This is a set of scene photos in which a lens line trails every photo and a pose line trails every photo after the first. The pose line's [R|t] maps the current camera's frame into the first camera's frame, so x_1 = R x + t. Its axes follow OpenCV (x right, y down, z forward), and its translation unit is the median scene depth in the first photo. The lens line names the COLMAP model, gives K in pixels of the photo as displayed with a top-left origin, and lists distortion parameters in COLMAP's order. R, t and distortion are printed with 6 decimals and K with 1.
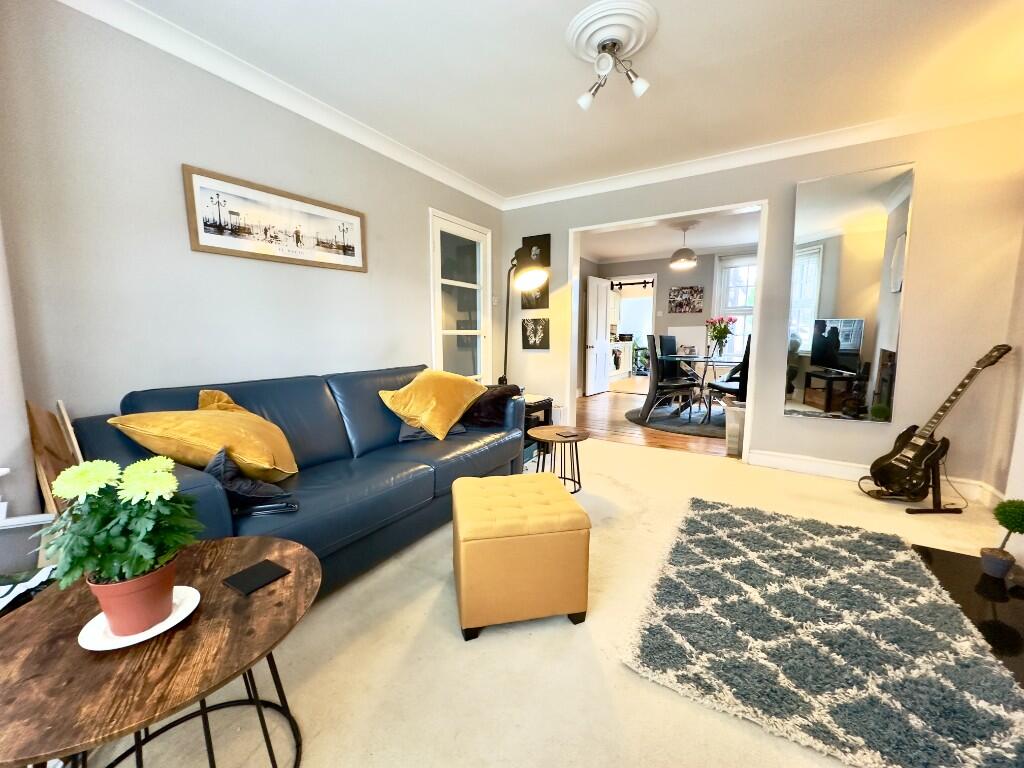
lens RADIAL K [[401.6, 0, 512.0], [0, 401.6, 384.0], [0, 0, 1]] dist [-0.001540, 0.000047]
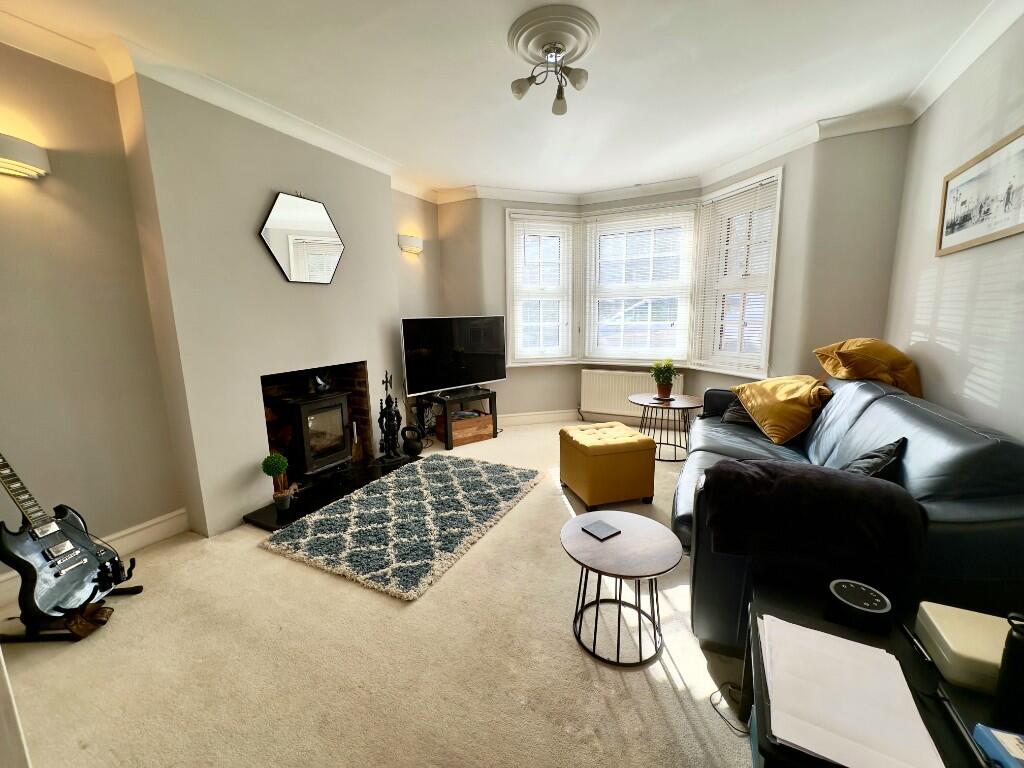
lens RADIAL K [[401.9, 0, 512.0], [0, 401.9, 384.0], [0, 0, 1]] dist [0.000658, -0.007326]
pose [[-0.997908, 0.026549, -0.058942, 0.419634], [0.008191, 0.956357, 0.292085, -0.347977], [0.064124, 0.290991, -0.954574, 2.158379]]
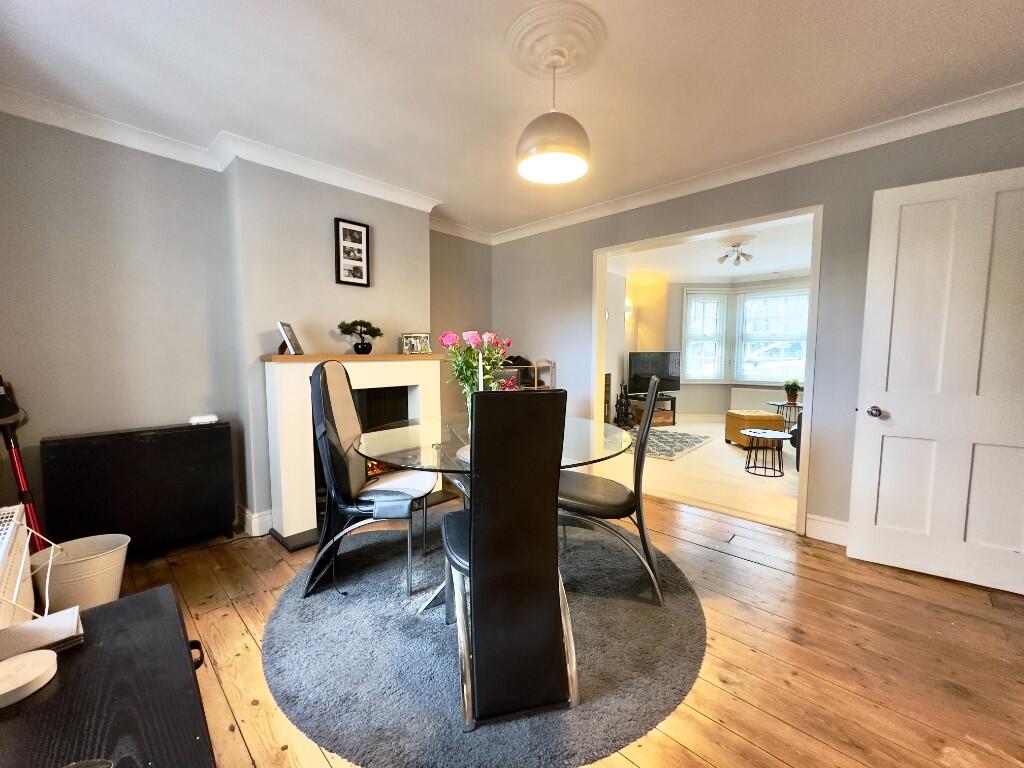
lens RADIAL K [[401.9, 0, 512.0], [0, 401.9, 384.0], [0, 0, 1]] dist [0.000658, -0.007326]
pose [[-0.977060, -0.016312, 0.212340, 1.055831], [0.026749, 0.979766, 0.198350, -0.537260], [-0.211279, 0.199480, -0.956854, 3.822357]]
